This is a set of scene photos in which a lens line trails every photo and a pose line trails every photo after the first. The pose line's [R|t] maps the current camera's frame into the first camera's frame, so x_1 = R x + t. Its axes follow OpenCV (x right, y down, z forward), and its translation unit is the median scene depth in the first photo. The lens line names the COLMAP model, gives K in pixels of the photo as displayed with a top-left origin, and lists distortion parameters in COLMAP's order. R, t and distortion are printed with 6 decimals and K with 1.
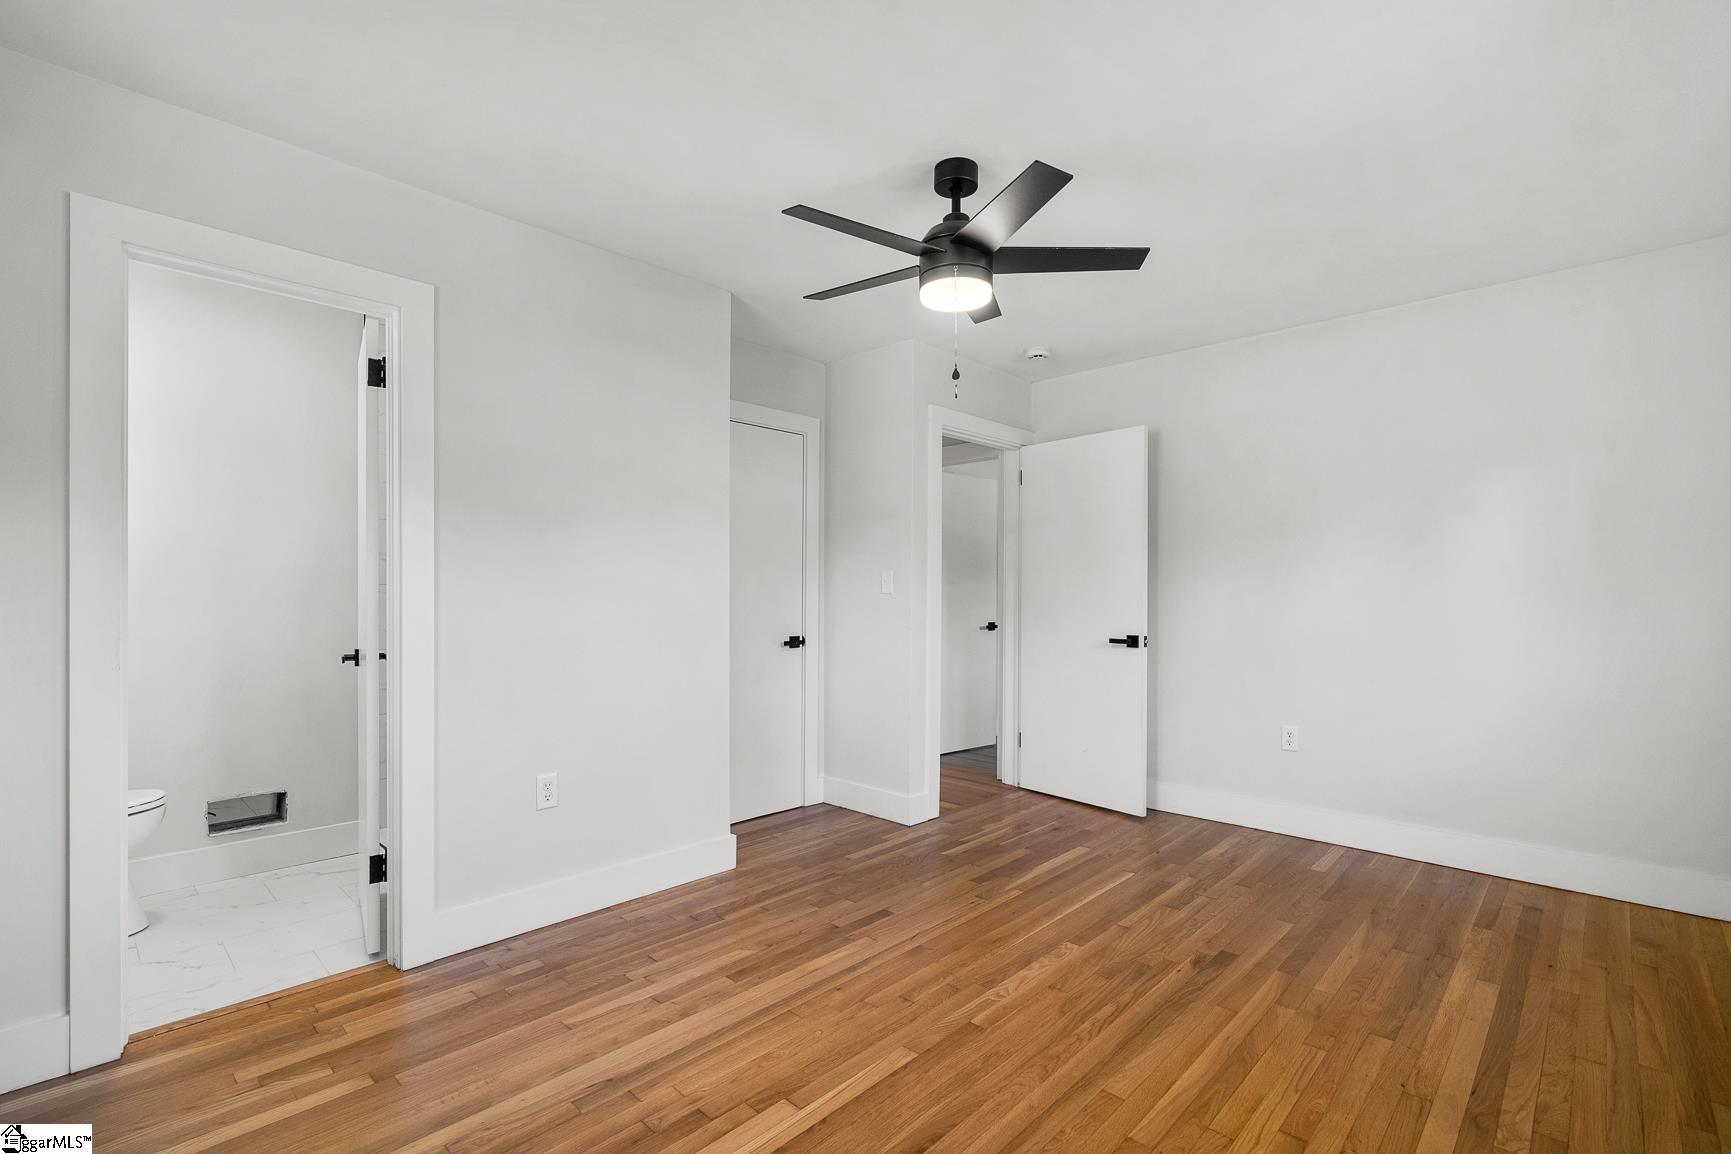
lens RADIAL K [[792.7, 0, 864.9], [0, 792.7, 589.4], [0, 0, 1]] dist [0.000862, -0.000119]
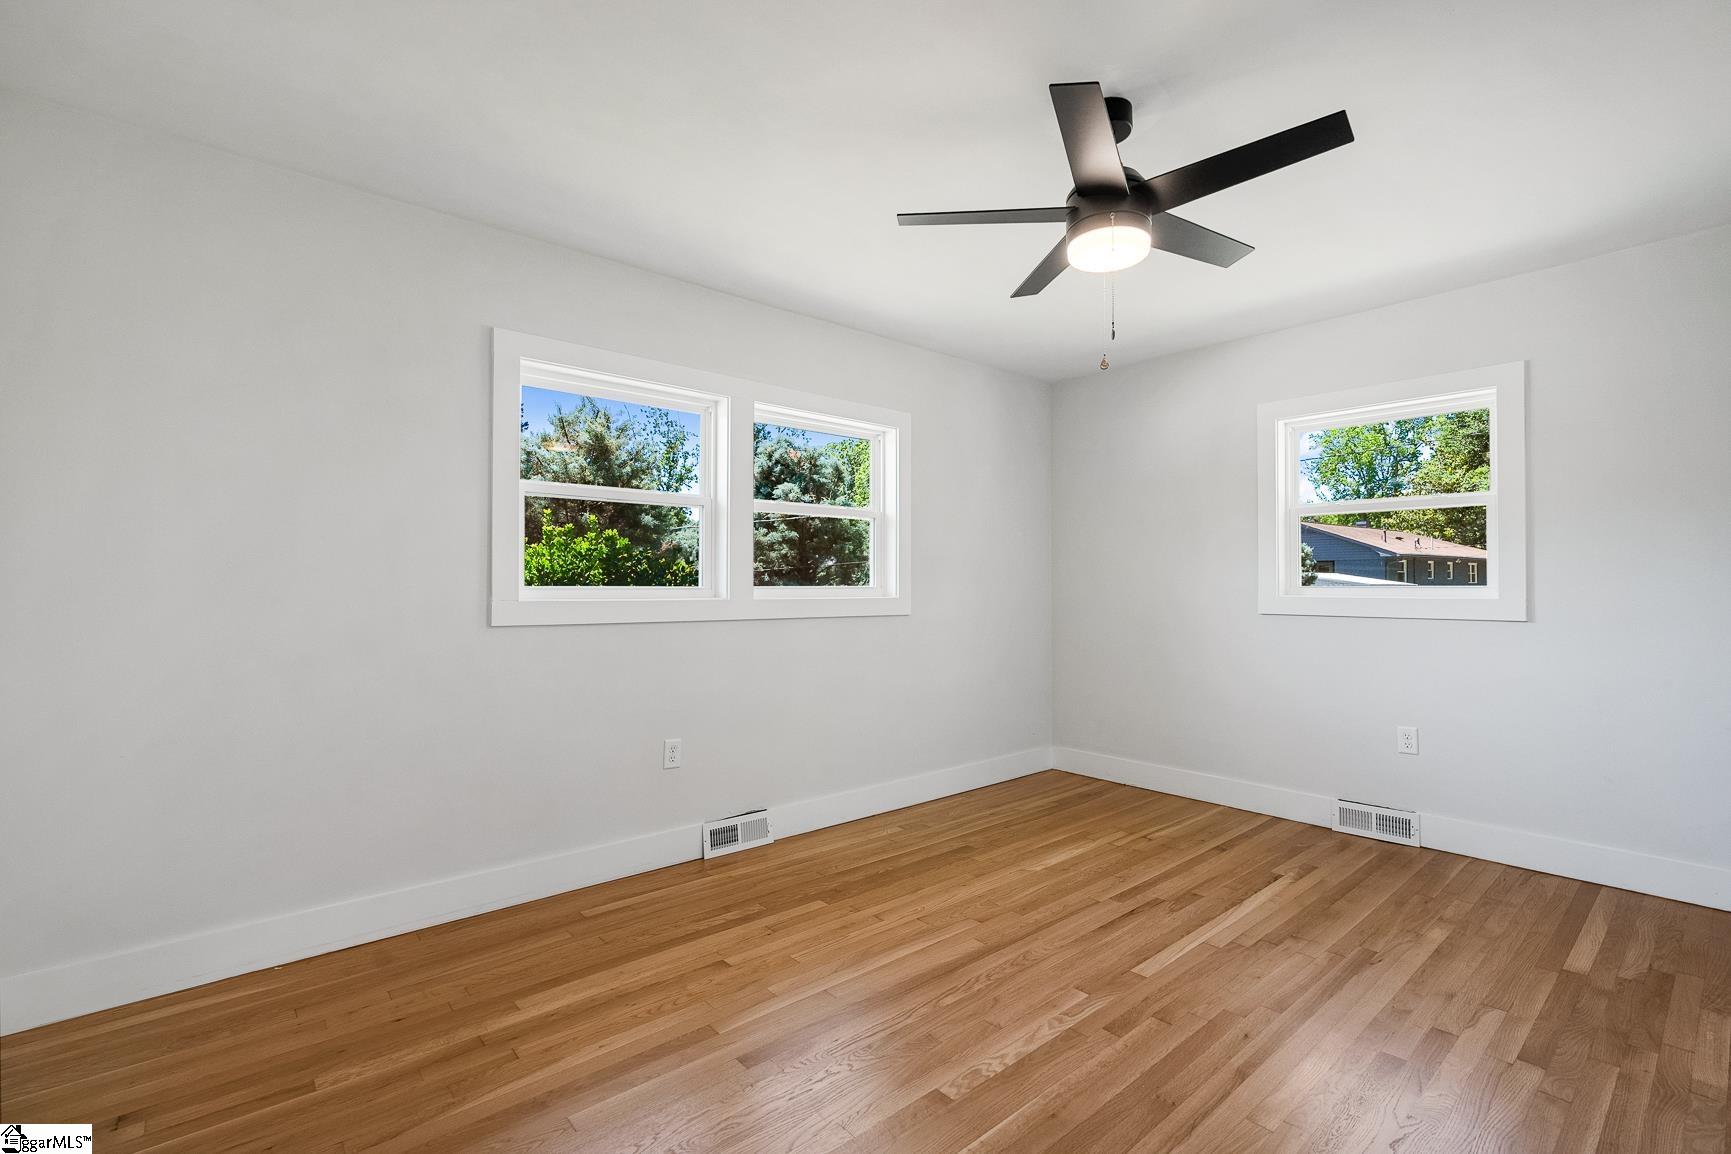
lens RADIAL K [[792.7, 0, 866.6], [0, 792.7, 578.2], [0, 0, 1]] dist [0.000862, -0.000119]
pose [[-0.996004, 0.001112, 0.089307, 0.337639], [-0.000274, 0.999880, -0.015496, 0.015506], [-0.089314, -0.015459, -0.995884, 2.120136]]
